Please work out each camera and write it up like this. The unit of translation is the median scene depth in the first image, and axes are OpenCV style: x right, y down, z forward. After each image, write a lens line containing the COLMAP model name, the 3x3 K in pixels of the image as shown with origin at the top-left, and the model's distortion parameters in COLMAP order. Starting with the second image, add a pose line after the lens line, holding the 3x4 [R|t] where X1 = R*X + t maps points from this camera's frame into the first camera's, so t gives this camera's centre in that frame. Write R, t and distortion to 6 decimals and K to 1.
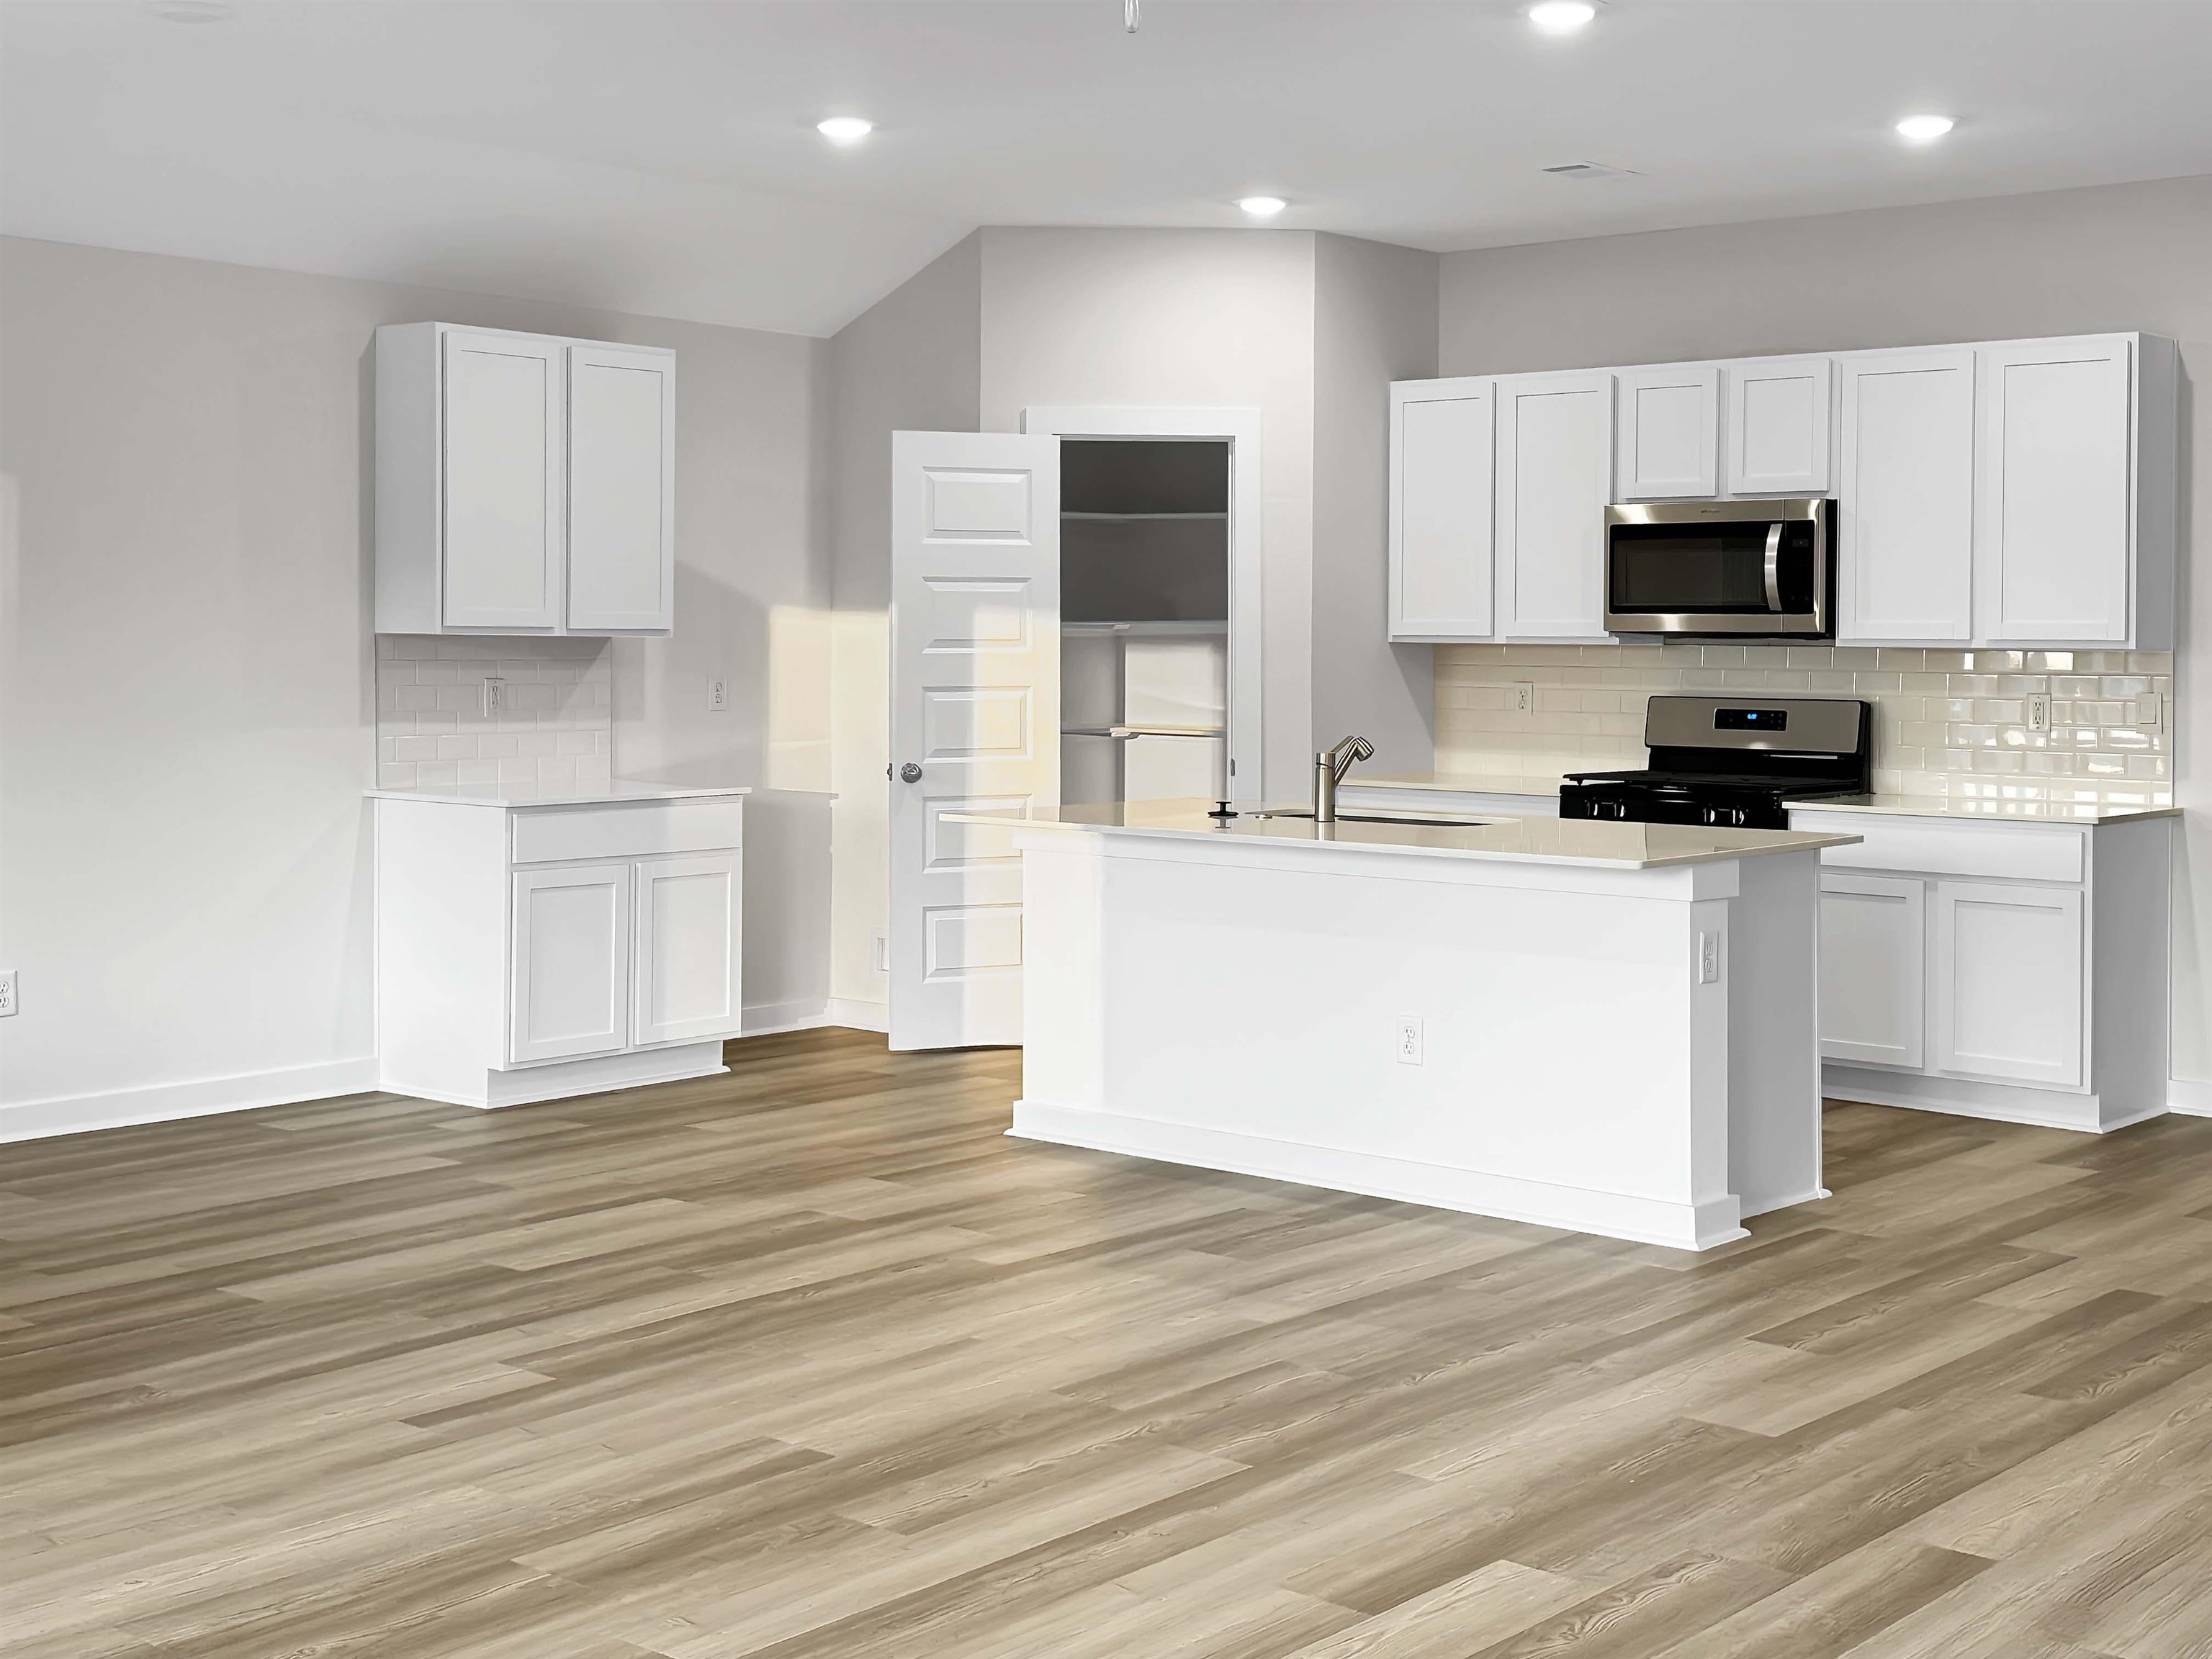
lens RADIAL K [[2763.0, 0, 1106.0], [0, 2763.0, 829.5], [0, 0, 1]] dist [-0.006168, -0.004158]
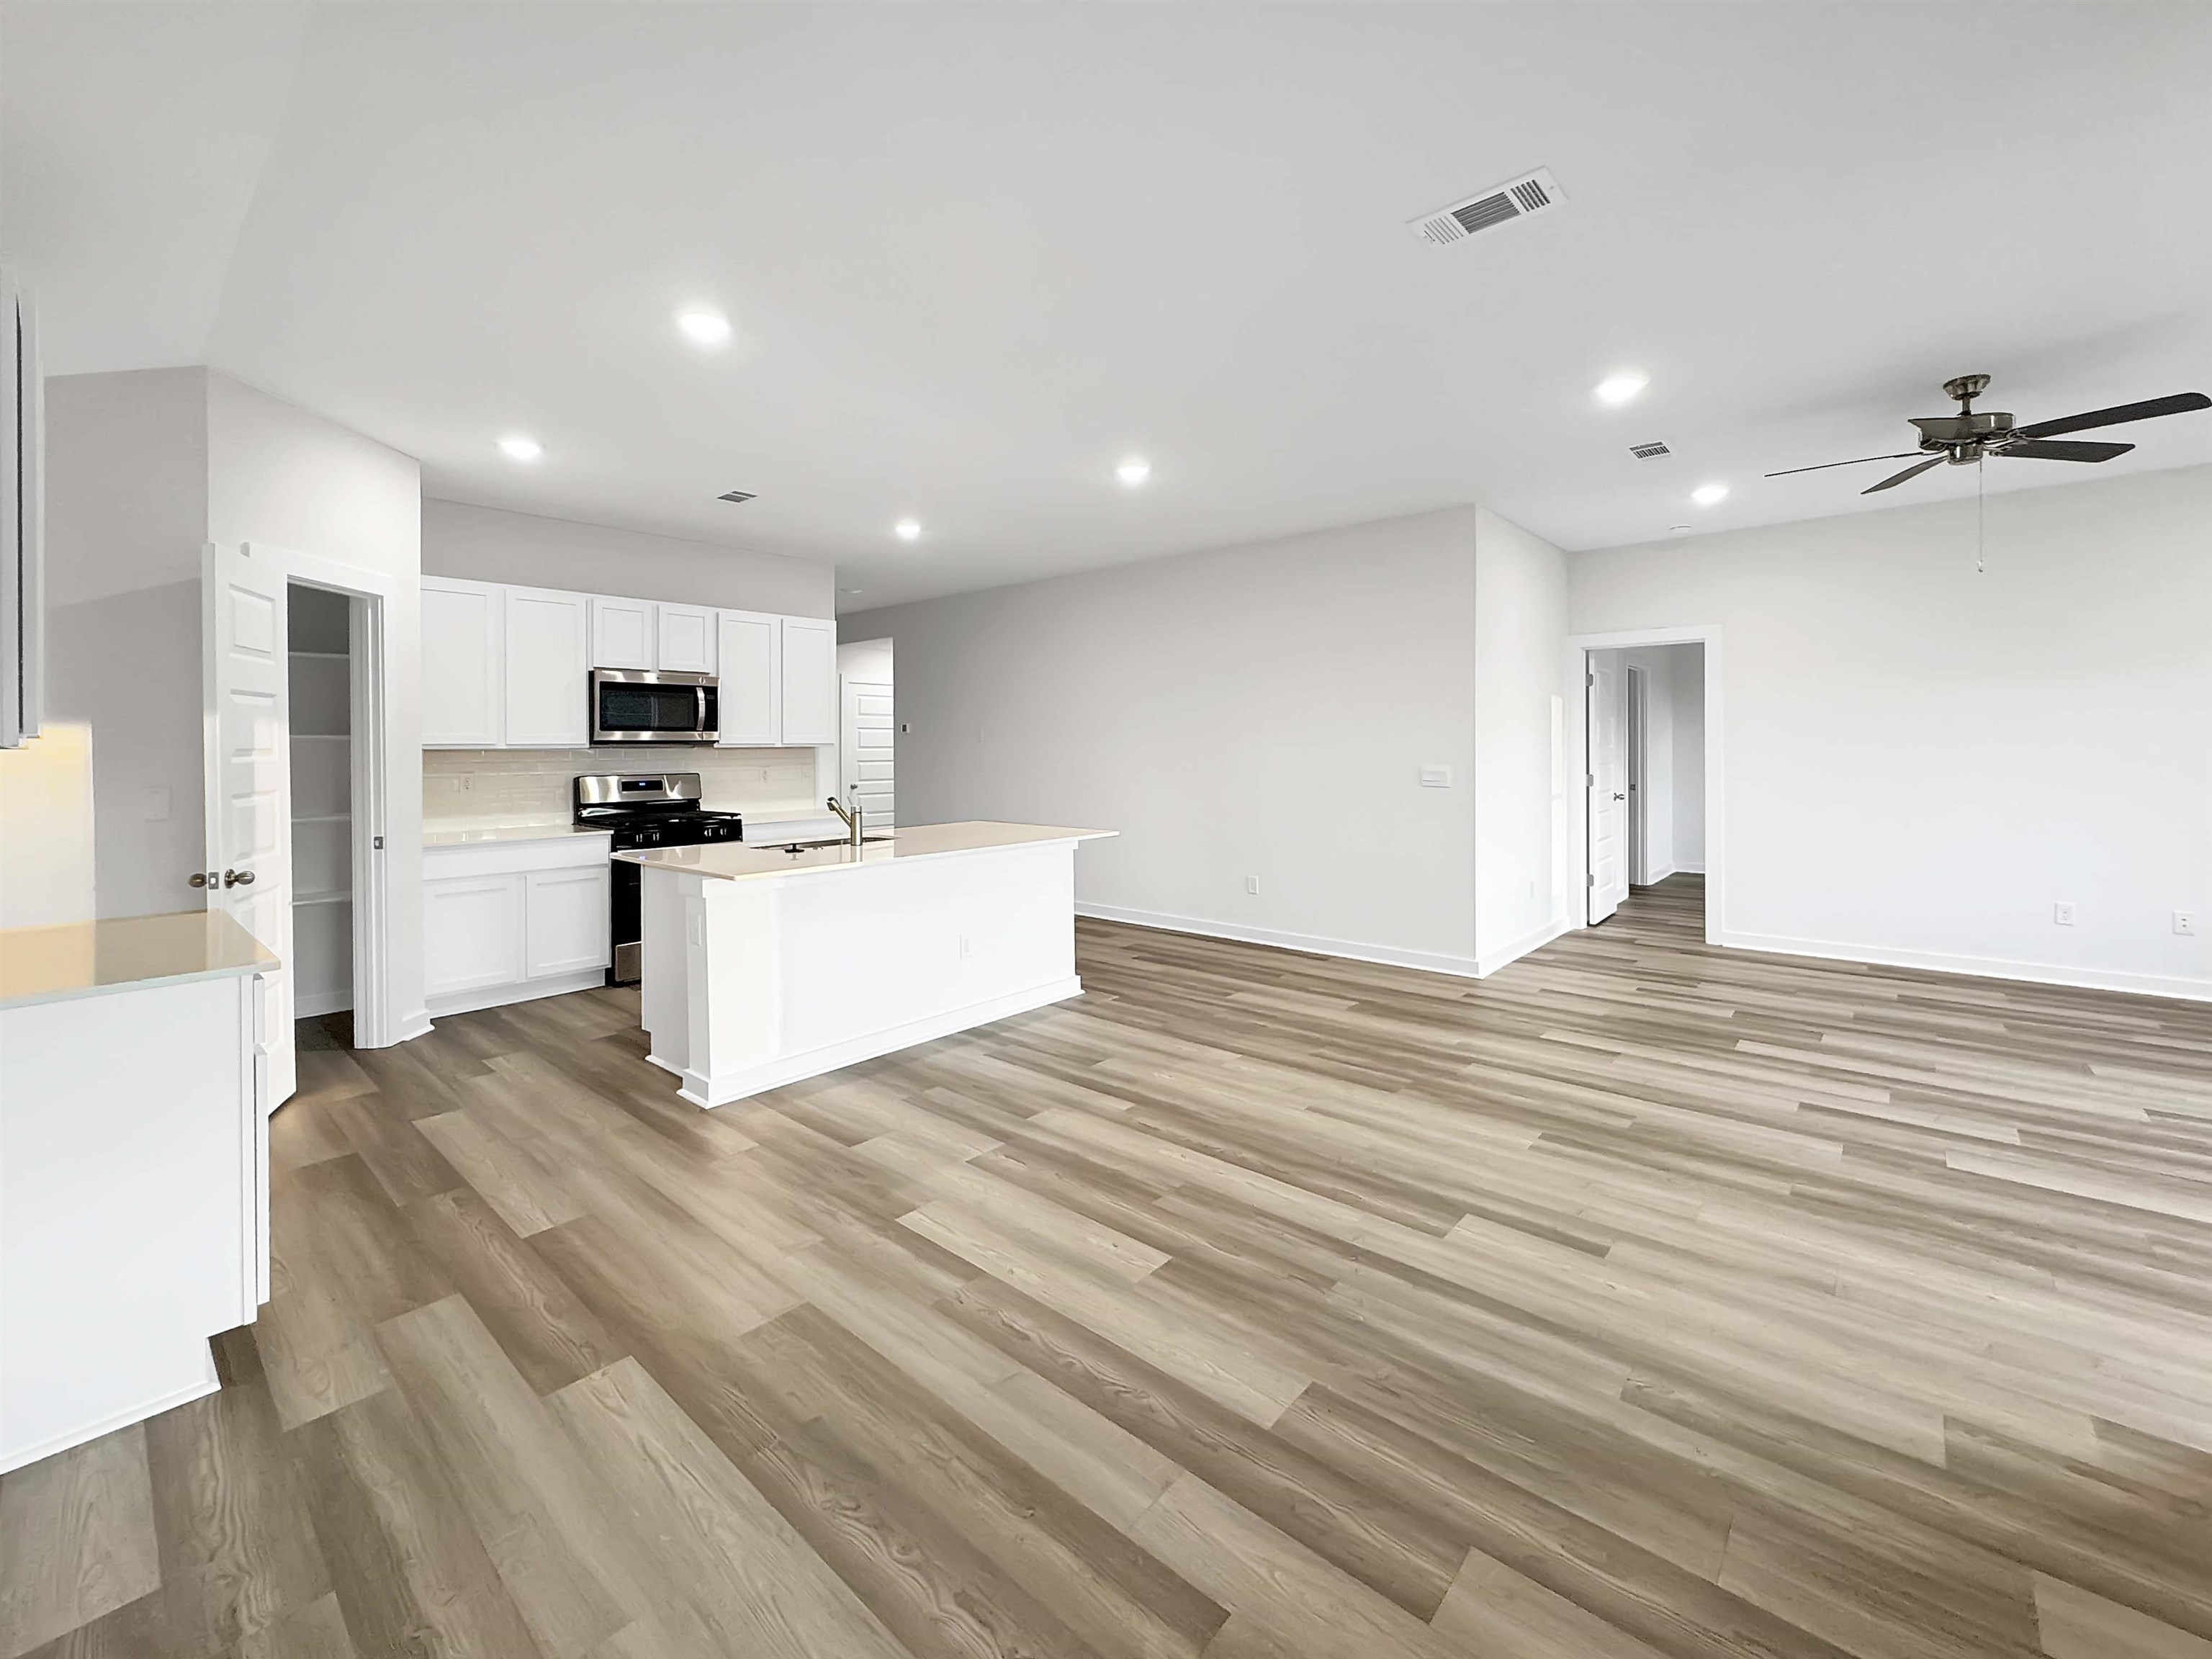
lens RADIAL K [[915.8, 0, 1106.0], [0, 915.8, 829.5], [0, 0, 1]] dist [-0.000122, -0.000052]
pose [[0.001673, -0.096087, 0.995372, -0.422892], [0.080173, 0.992182, 0.095644, -0.046271], [-0.996780, 0.079642, 0.009364, 0.687628]]
